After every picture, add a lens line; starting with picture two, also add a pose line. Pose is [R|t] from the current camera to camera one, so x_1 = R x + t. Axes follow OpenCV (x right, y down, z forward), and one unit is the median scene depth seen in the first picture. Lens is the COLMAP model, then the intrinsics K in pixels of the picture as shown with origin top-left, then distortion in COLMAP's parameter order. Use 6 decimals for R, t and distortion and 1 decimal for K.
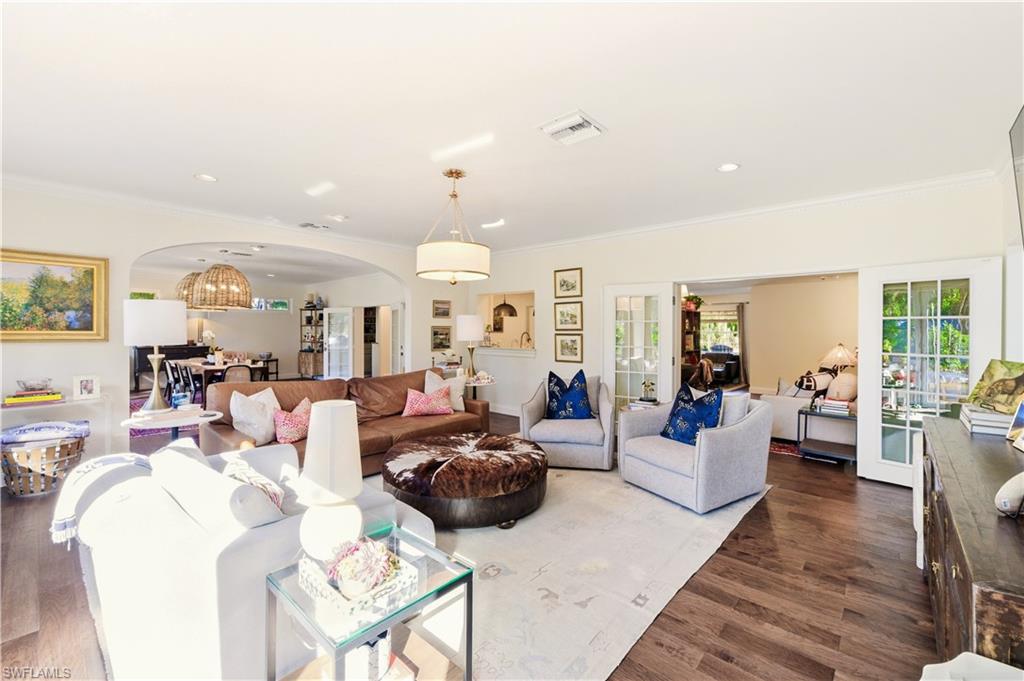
lens RADIAL K [[425.0, 0, 514.7], [0, 425.0, 334.2], [0, 0, 1]] dist [-0.019452, 0.001499]
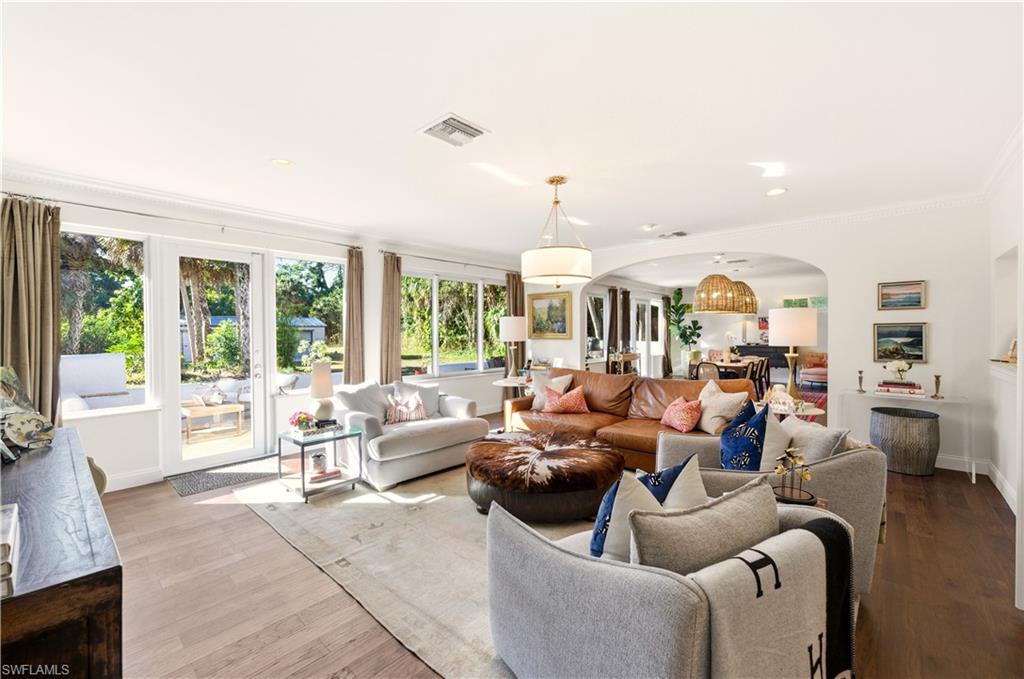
lens RADIAL K [[425.0, 0, 513.9], [0, 425.0, 335.2], [0, 0, 1]] dist [-0.019452, 0.001499]
pose [[0.002209, 0.001750, -0.999996, 0.784367], [-0.001461, 0.999997, 0.001747, -0.003153], [0.999996, 0.001457, 0.002211, 0.783474]]
